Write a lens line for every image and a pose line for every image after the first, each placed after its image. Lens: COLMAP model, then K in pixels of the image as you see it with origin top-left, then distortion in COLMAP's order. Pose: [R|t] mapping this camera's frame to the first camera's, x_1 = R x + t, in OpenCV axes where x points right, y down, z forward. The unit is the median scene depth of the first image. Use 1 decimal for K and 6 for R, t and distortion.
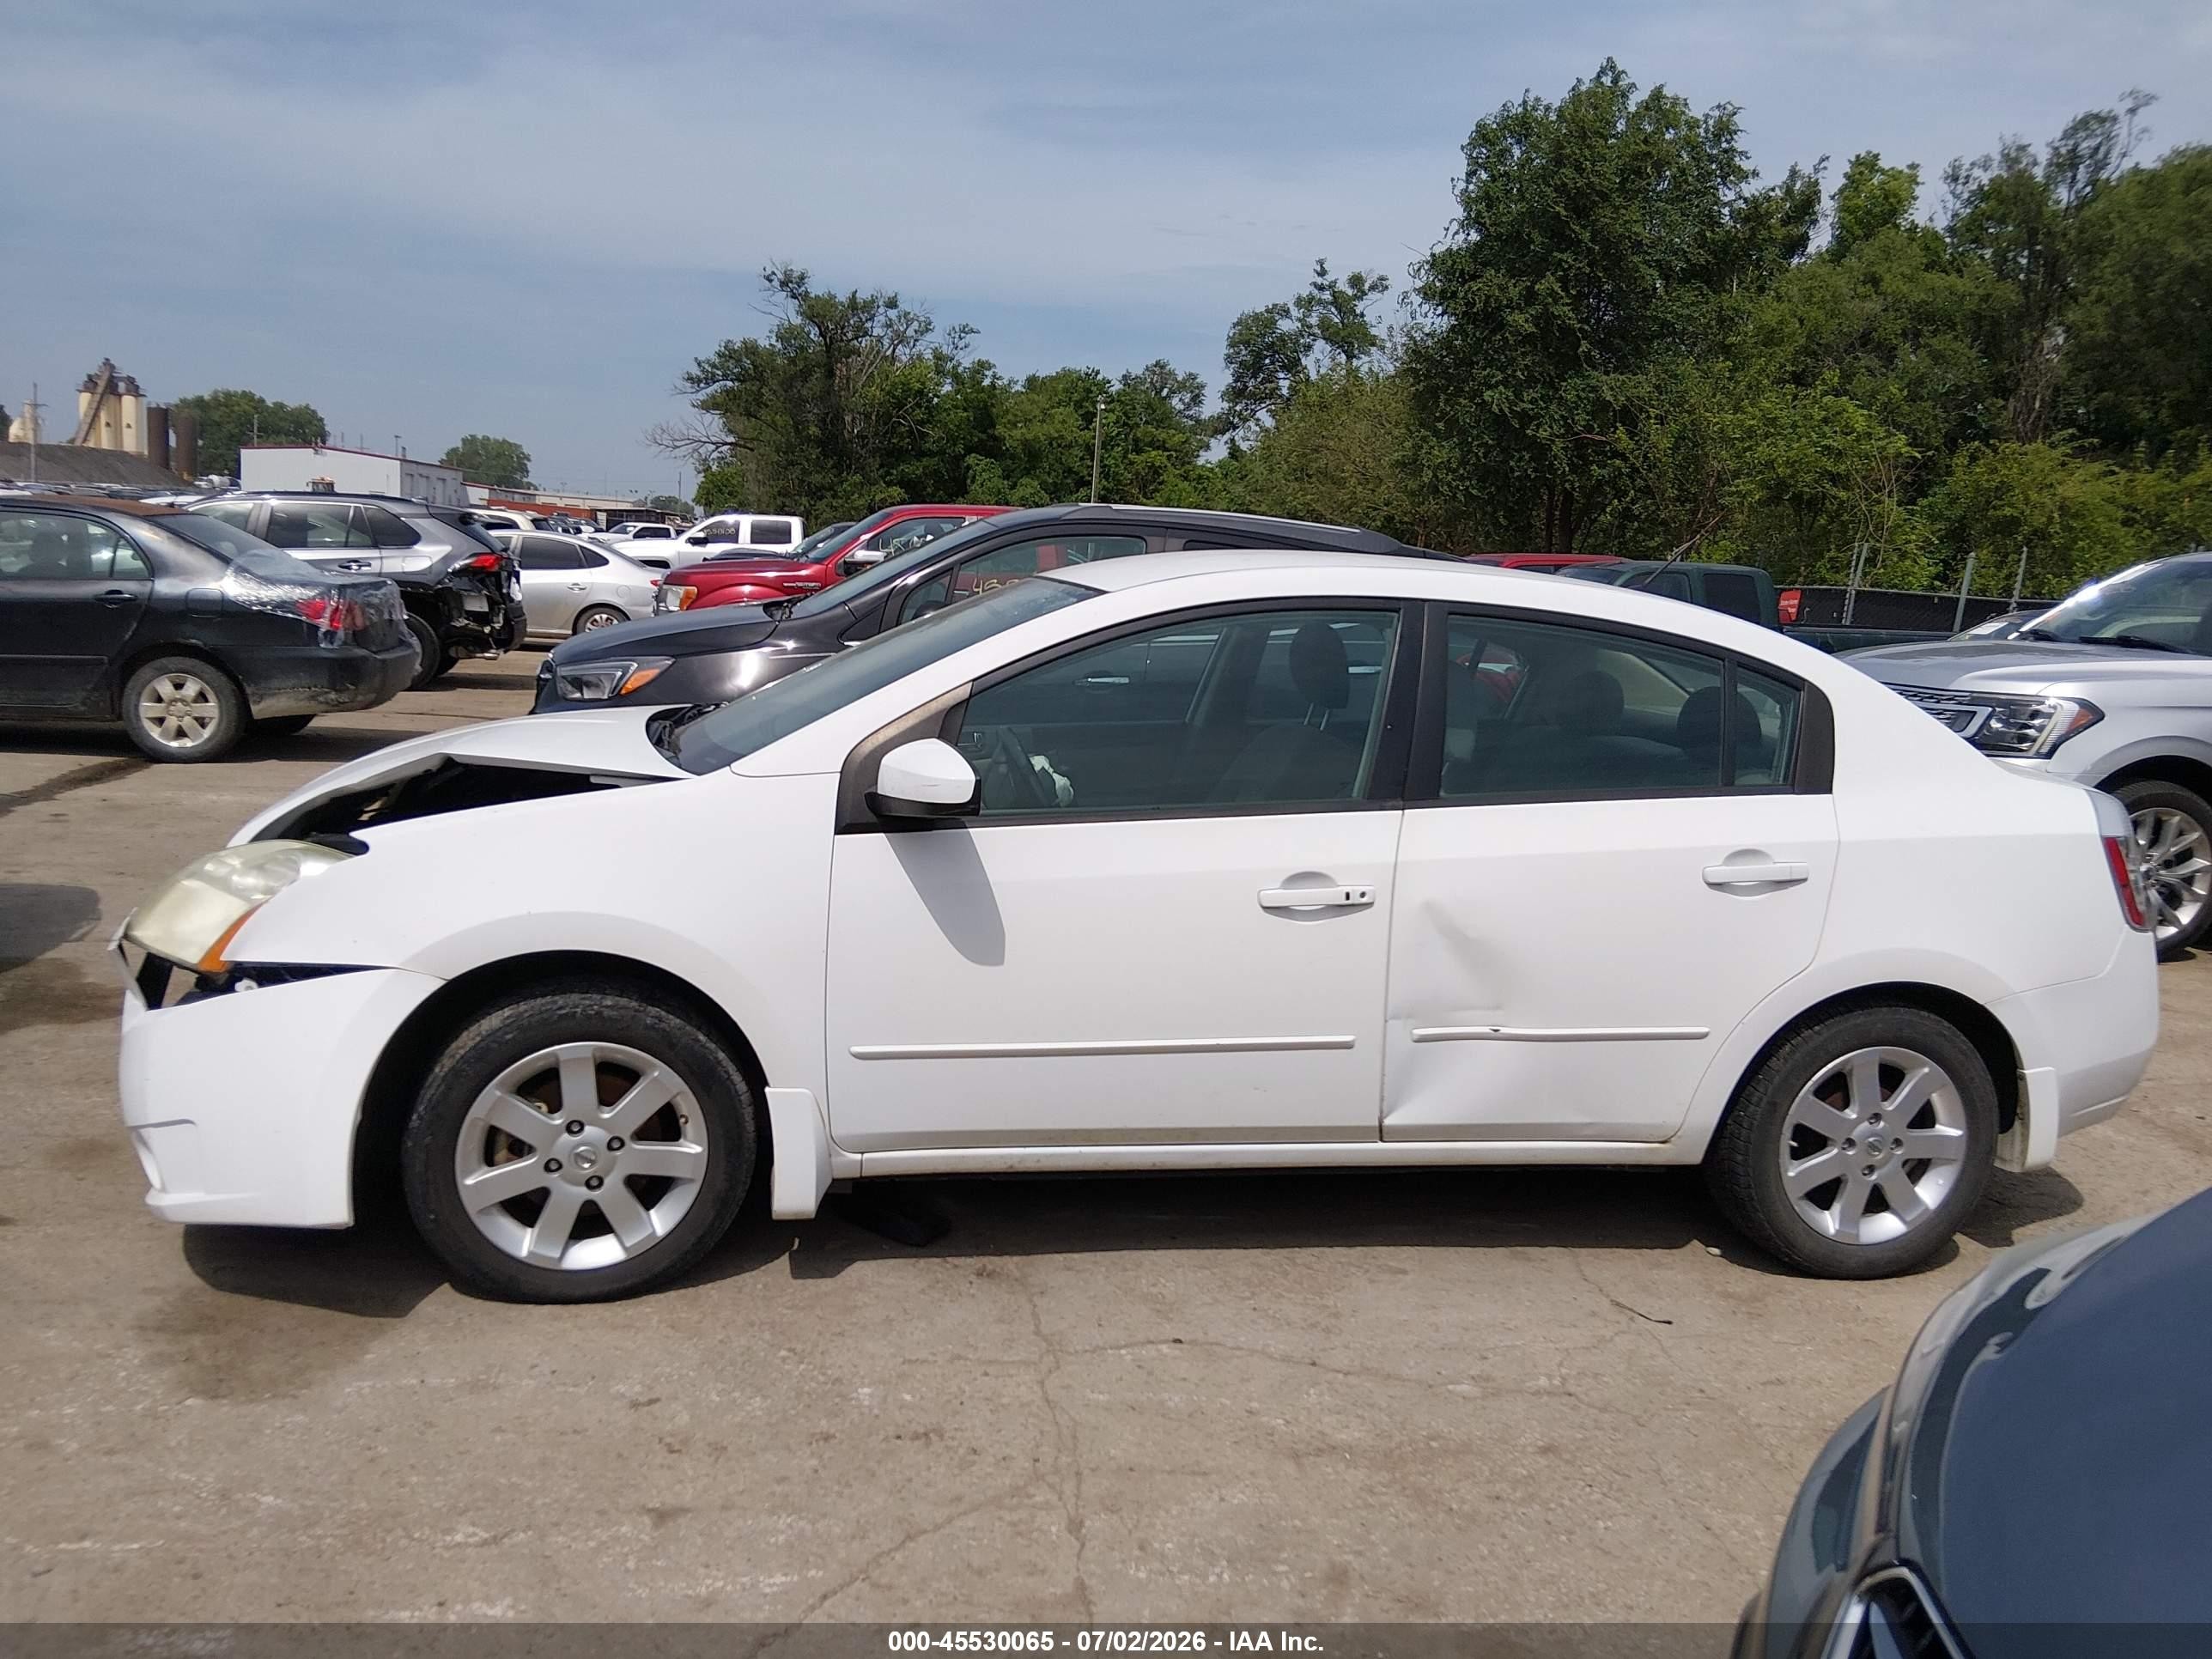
lens RADIAL K [[1658.1, 0, 1101.6], [0, 1658.1, 844.5], [0, 0, 1]] dist [0.037889, -0.074563]
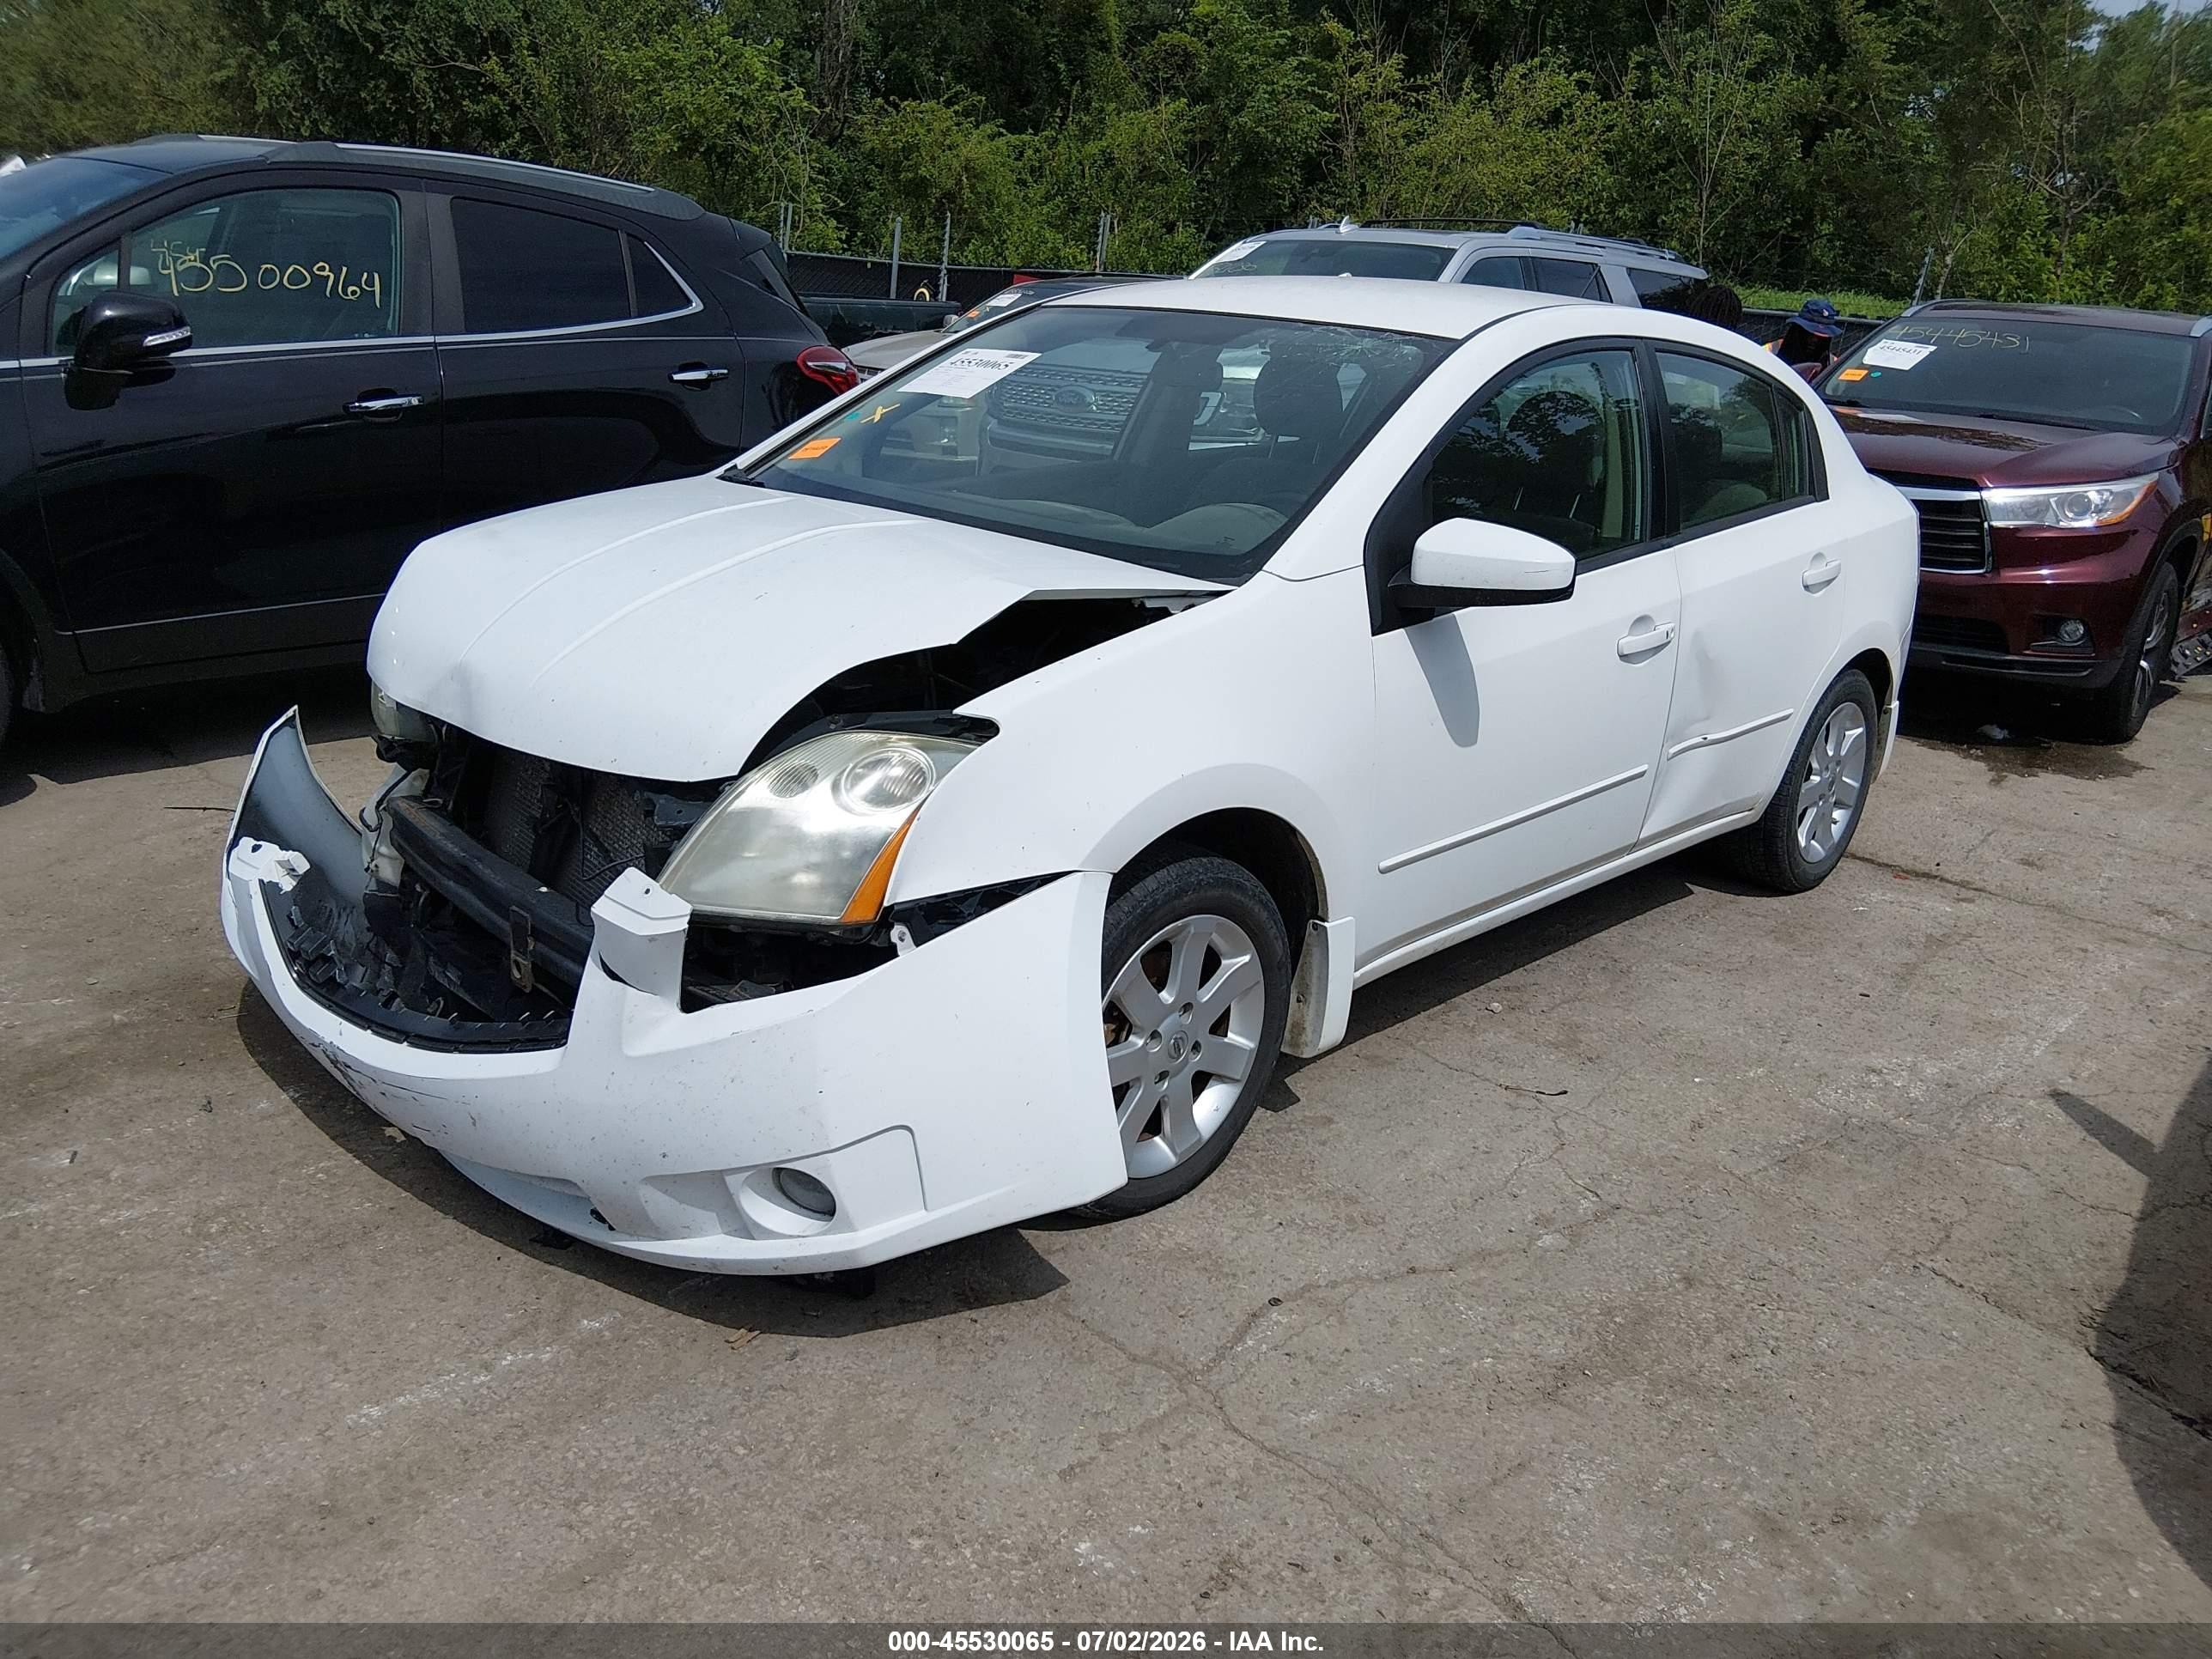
lens RADIAL K [[1658.1, 0, 1094.2], [0, 1658.1, 868.5], [0, 0, 1]] dist [0.037889, -0.074563]
pose [[0.788378, -0.208296, 0.578855, -0.096311], [0.084462, 0.968673, 0.233535, -0.020834], [-0.609365, -0.135222, 0.781274, 0.100320]]
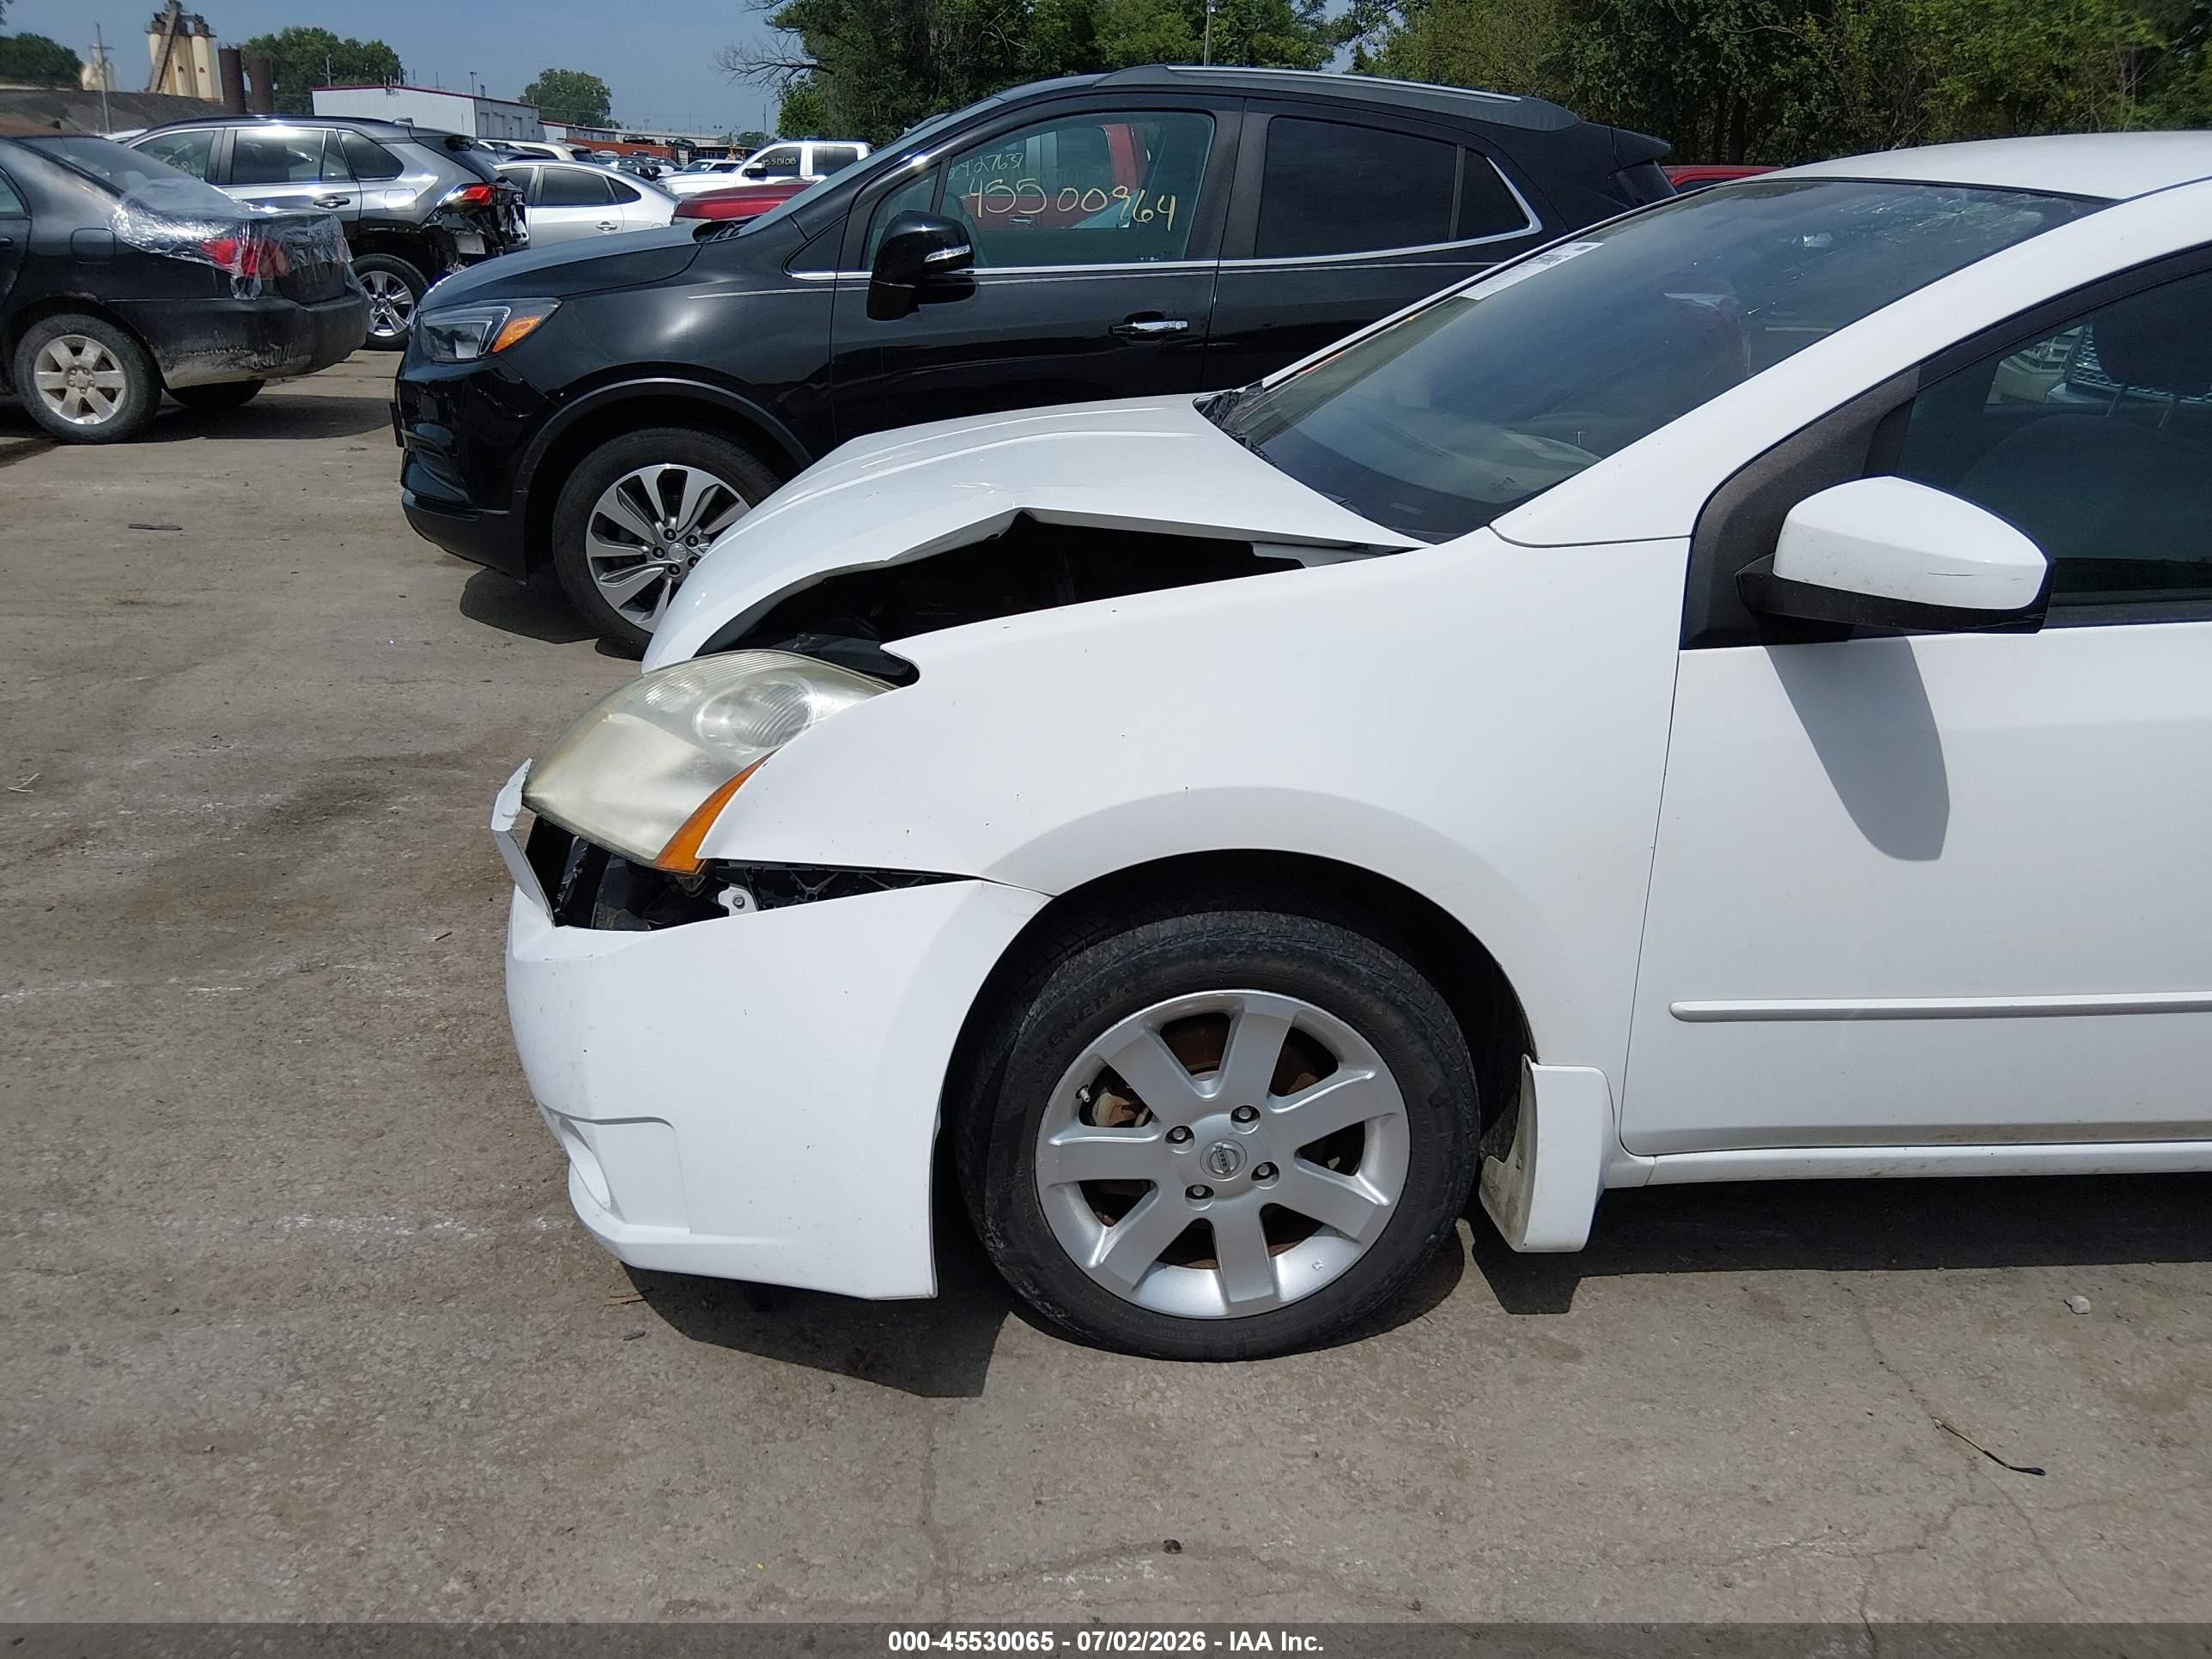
lens RADIAL K [[1658.1, 0, 1100.1], [0, 1658.1, 847.4], [0, 0, 1]] dist [0.037889, -0.074563]
pose [[0.997748, 0.007750, -0.066619, 0.012484], [0.005825, 0.979534, 0.201195, -0.009854], [0.066815, -0.201130, 0.977283, 0.108659]]
